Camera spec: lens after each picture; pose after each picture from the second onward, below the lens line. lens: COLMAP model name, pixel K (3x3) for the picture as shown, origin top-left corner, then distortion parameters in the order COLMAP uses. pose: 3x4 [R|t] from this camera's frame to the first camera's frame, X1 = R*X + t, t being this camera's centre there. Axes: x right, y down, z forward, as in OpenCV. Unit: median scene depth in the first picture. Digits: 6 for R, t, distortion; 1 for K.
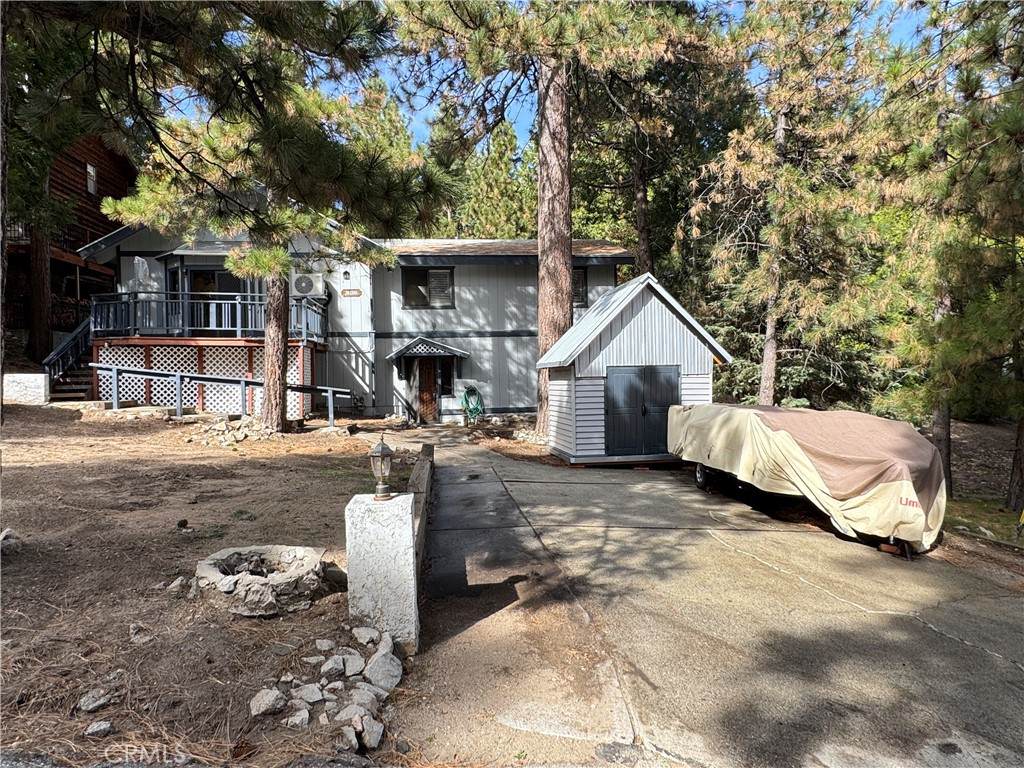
lens RADIAL K [[607.6, 0, 511.6], [0, 607.6, 381.6], [0, 0, 1]] dist [-0.006641, 0.000012]
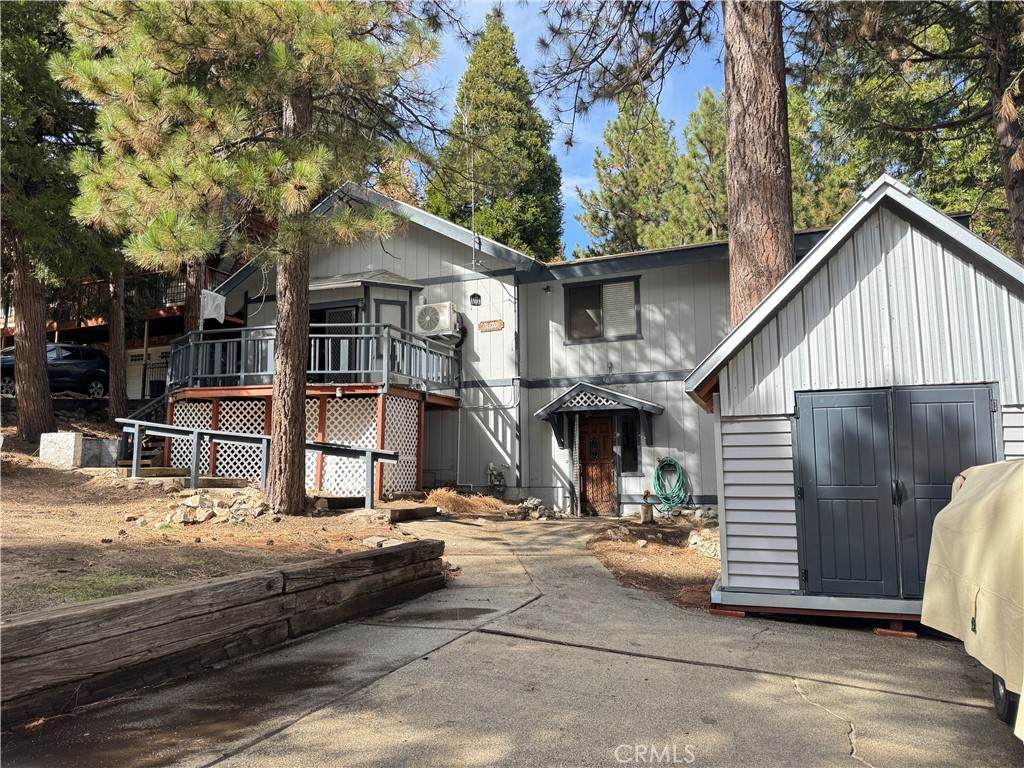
lens RADIAL K [[711.4, 0, 515.2], [0, 711.4, 385.8], [0, 0, 1]] dist [0.054368, -0.008758]
pose [[0.885504, -0.046704, -0.462278, 0.146427], [-0.011050, 0.992537, -0.121442, 0.025604], [0.464500, 0.112646, 0.878379, 0.284507]]
